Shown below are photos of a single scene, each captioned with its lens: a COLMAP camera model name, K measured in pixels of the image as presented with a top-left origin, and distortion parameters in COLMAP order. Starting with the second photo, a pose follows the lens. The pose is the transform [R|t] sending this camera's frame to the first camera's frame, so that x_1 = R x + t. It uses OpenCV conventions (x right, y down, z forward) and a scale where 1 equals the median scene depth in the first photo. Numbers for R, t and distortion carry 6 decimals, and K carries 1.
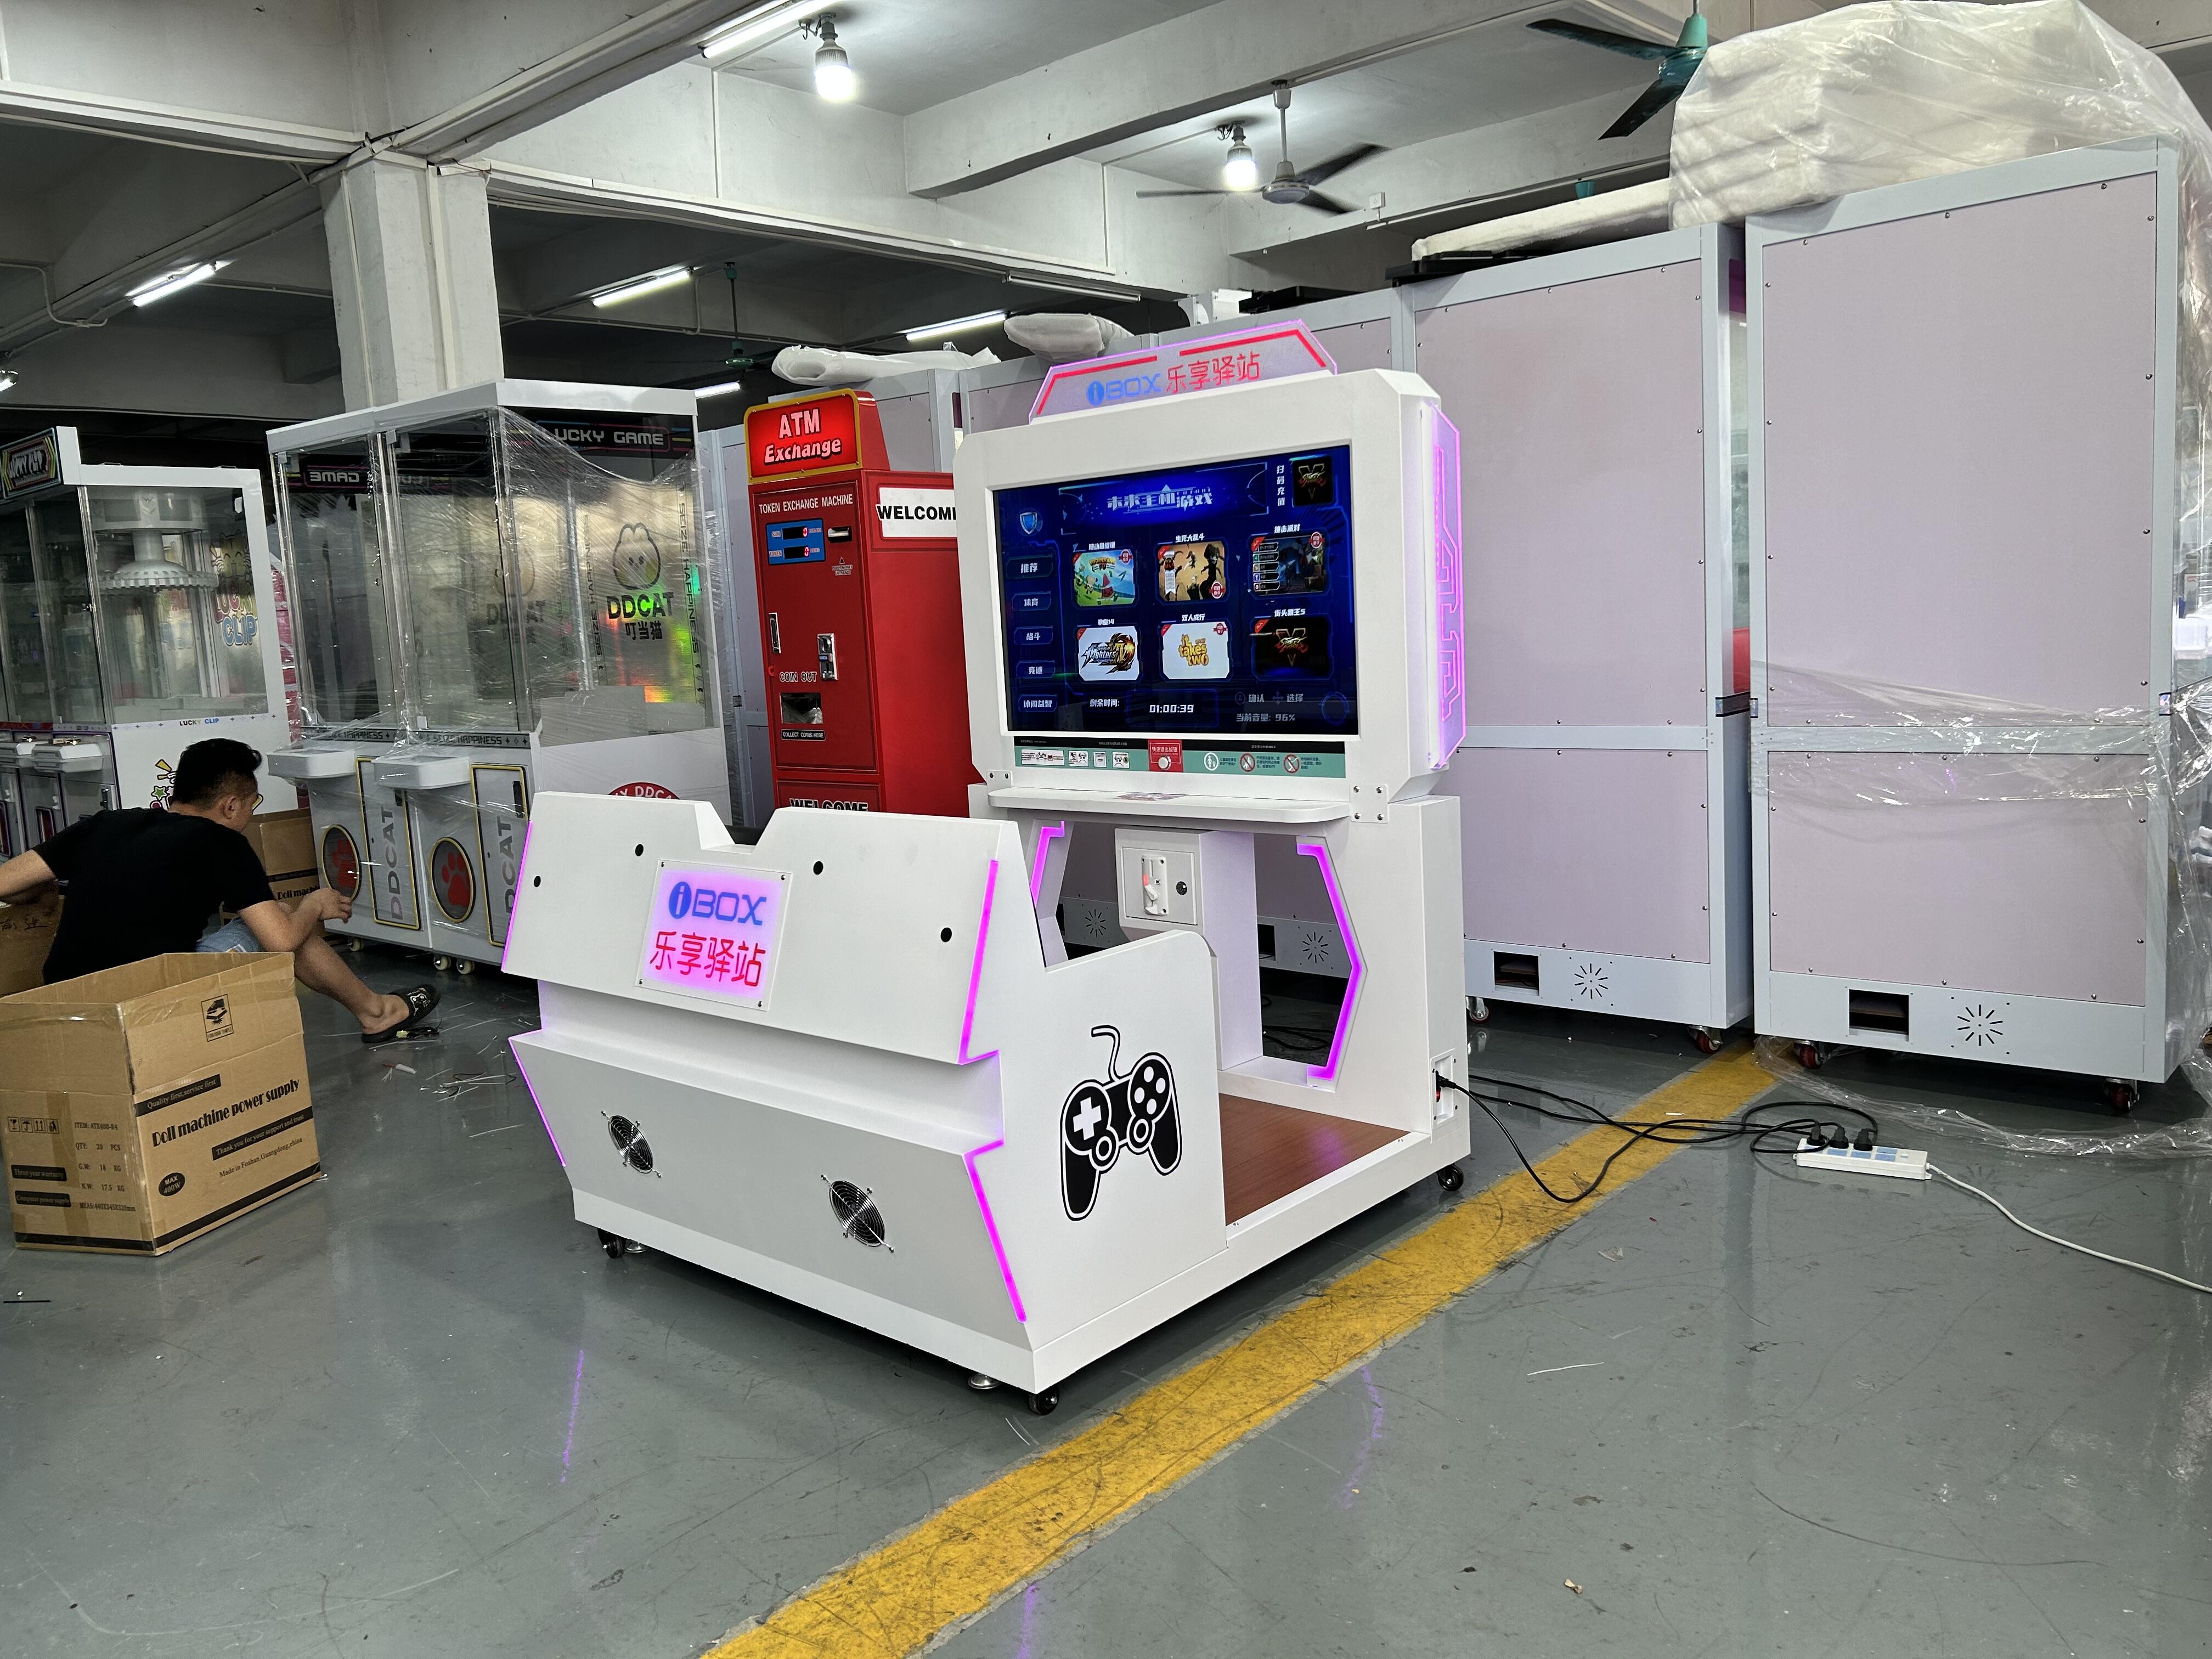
lens RADIAL K [[1676.4, 0, 1108.9], [0, 1676.4, 842.5], [0, 0, 1]] dist [0.048191, -0.051317]
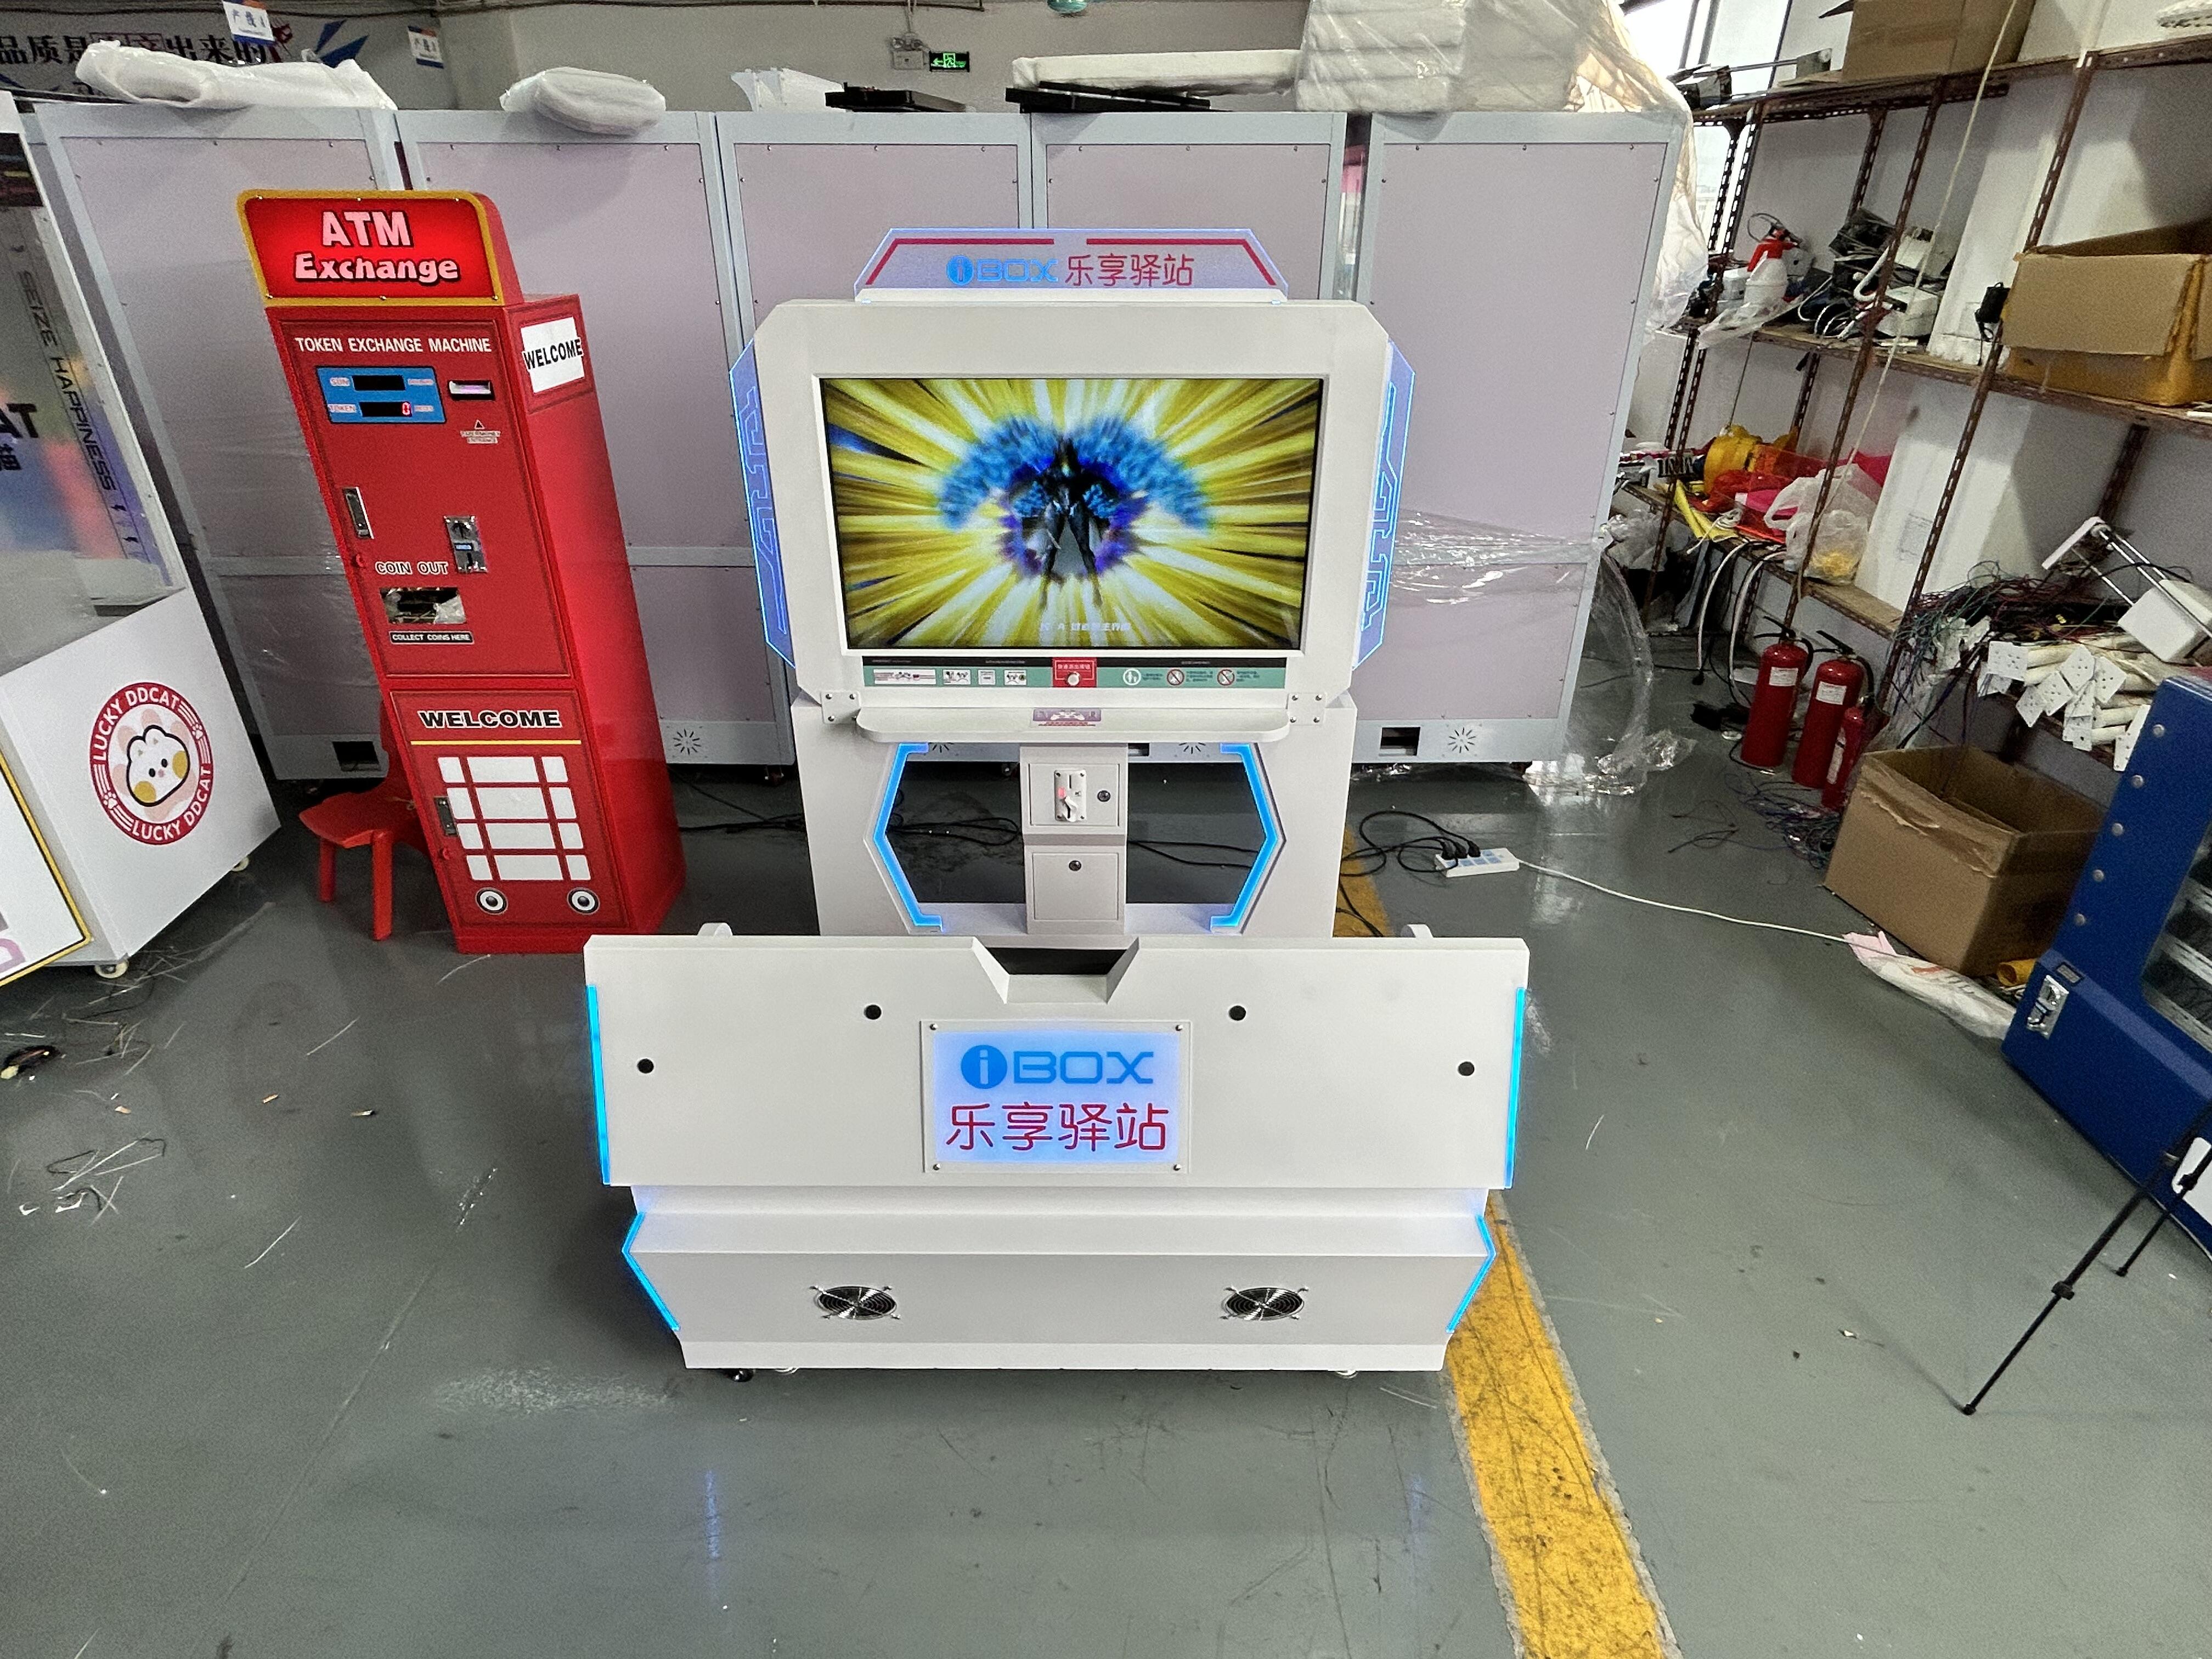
lens RADIAL K [[1181.9, 0, 1101.8], [0, 1181.9, 832.6], [0, 0, 1]] dist [-0.017093, 0.011007]
pose [[0.745027, -0.266629, 0.611427, -0.407167], [0.050826, 0.936663, 0.346524, -0.203144], [-0.665095, -0.227094, 0.711391, 0.451645]]
